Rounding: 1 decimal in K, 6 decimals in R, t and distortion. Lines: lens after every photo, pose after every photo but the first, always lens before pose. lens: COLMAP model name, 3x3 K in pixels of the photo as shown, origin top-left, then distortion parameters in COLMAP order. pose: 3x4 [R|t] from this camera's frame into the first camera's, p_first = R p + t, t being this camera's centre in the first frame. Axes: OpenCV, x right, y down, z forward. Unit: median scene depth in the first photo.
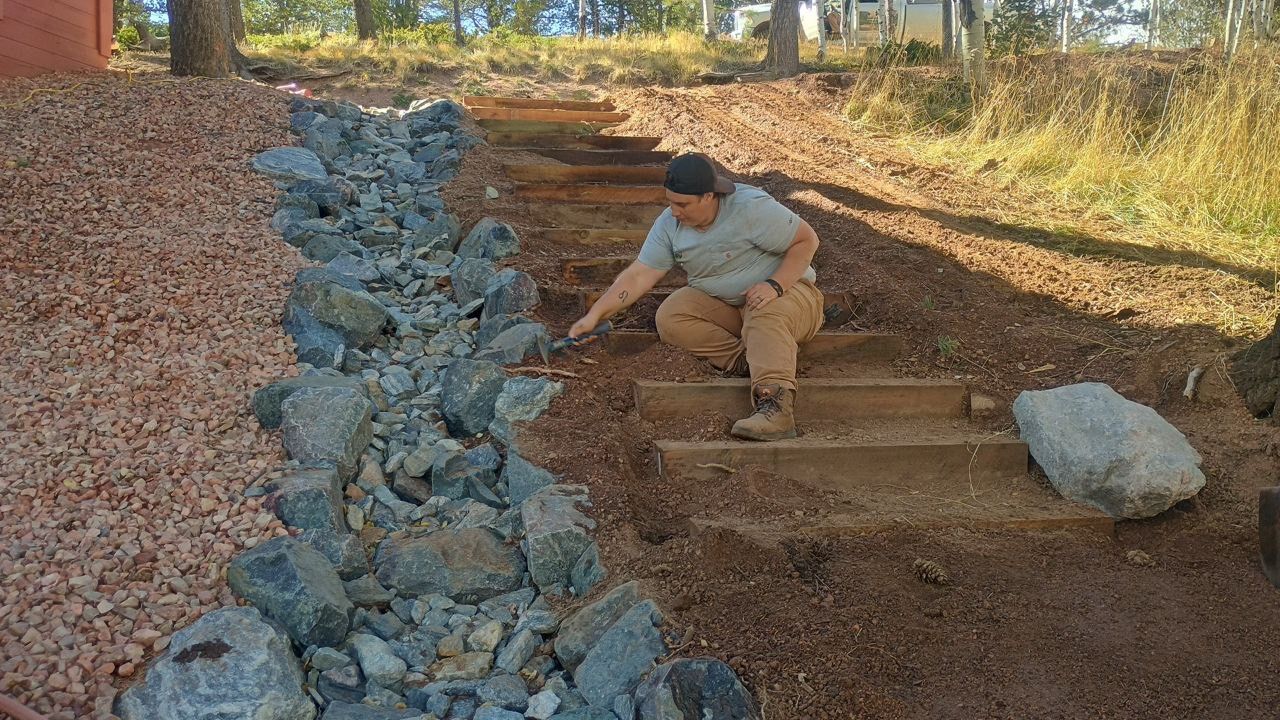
lens RADIAL K [[1088.2, 0, 648.3], [0, 1088.2, 352.7], [0, 0, 1]] dist [0.049005, -0.016103]
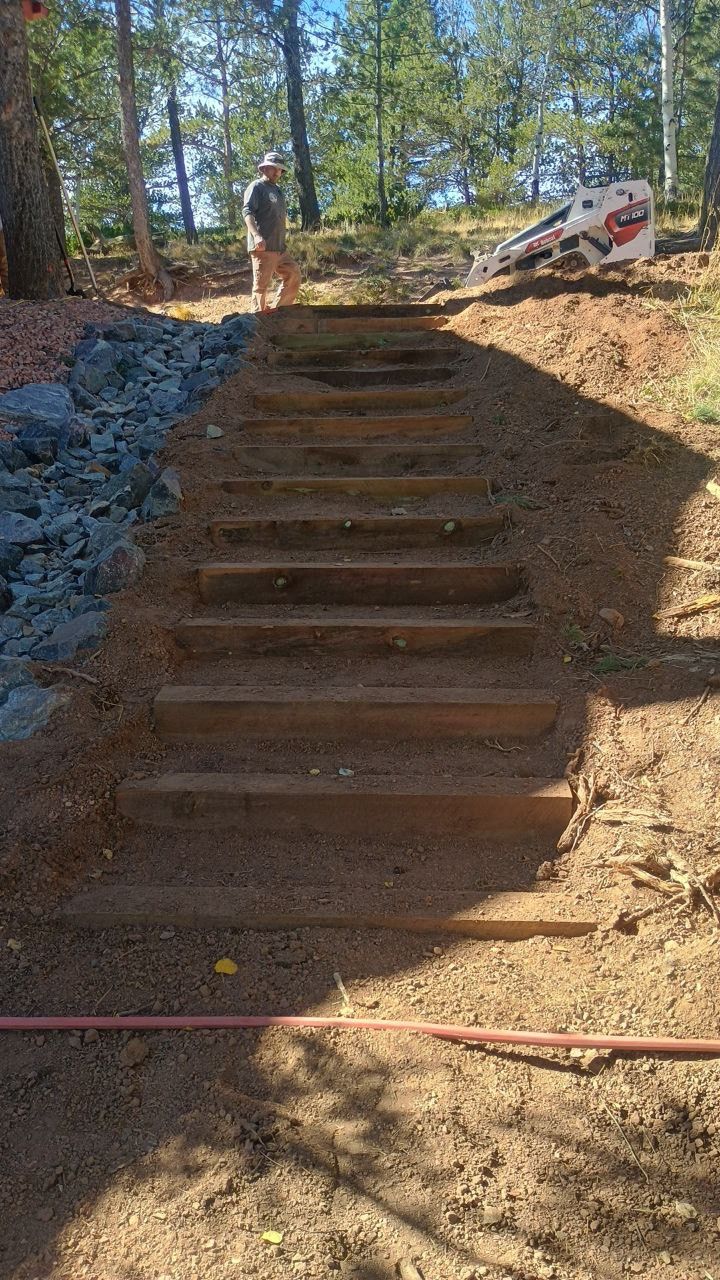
lens RADIAL K [[1088.2, 0, 360.0], [0, 1088.2, 640.0], [0, 0, 1]] dist [0.049005, -0.016103]
pose [[0.967959, 0.029231, -0.249401, 0.247603], [-0.004109, 0.994912, 0.100663, -0.071369], [0.251075, -0.096413, 0.963154, 0.121854]]
